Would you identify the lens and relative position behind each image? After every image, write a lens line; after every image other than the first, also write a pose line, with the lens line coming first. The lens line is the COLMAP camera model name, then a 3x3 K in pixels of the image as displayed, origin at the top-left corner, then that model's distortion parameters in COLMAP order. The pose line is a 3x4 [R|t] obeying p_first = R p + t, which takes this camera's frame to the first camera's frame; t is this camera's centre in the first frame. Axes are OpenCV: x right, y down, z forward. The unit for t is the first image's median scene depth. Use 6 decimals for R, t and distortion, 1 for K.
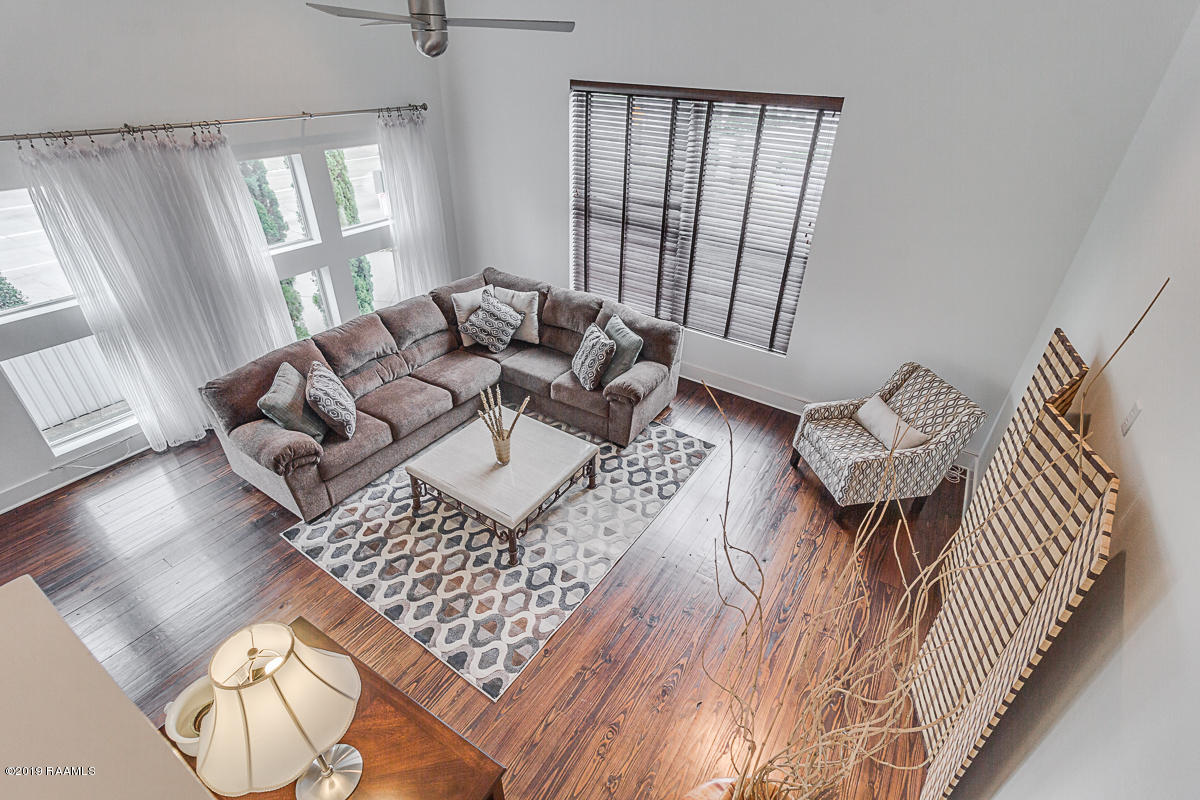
lens RADIAL K [[553.4, 0, 599.7], [0, 553.4, 400.2], [0, 0, 1]] dist [-0.001950, -0.000364]
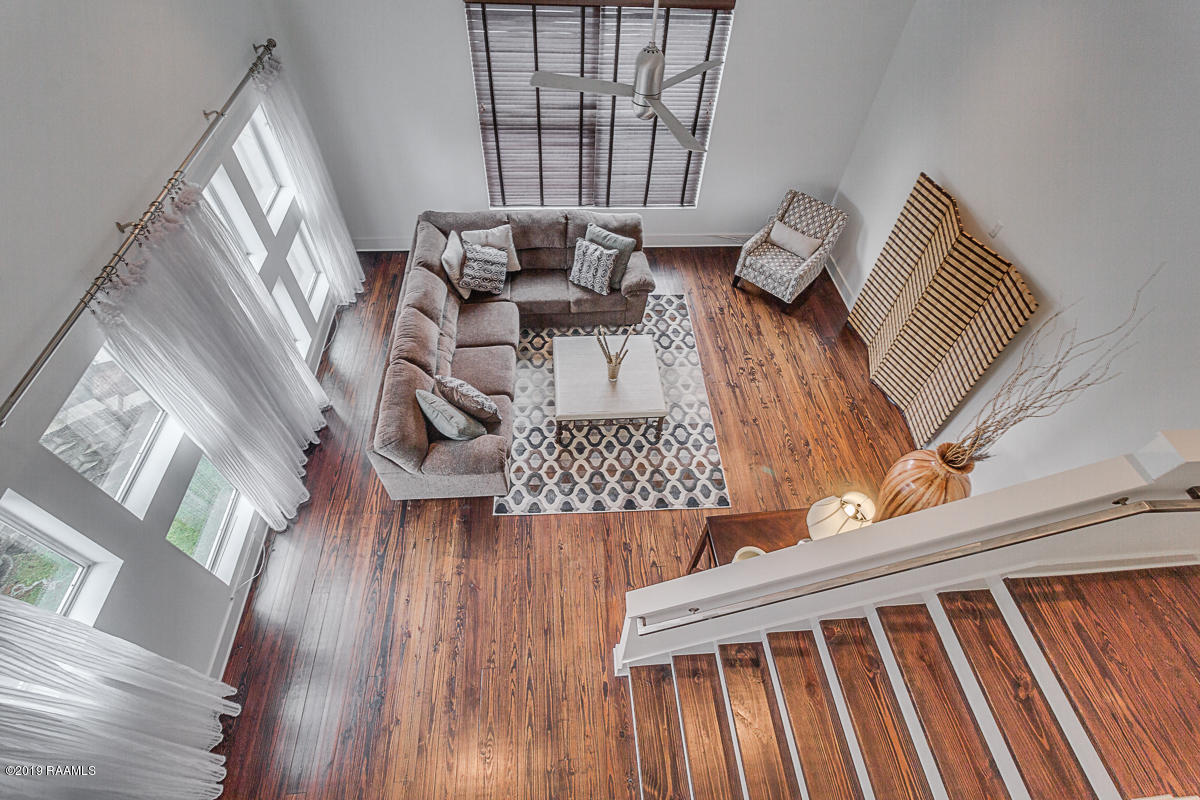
lens RADIAL K [[553.4, 0, 601.1], [0, 553.4, 399.1], [0, 0, 1]] dist [-0.001950, -0.000364]
pose [[0.793597, -0.473070, 0.382633, -0.610369], [0.310262, 0.855607, 0.414336, -0.333600], [-0.523394, -0.210100, 0.825783, -0.056456]]
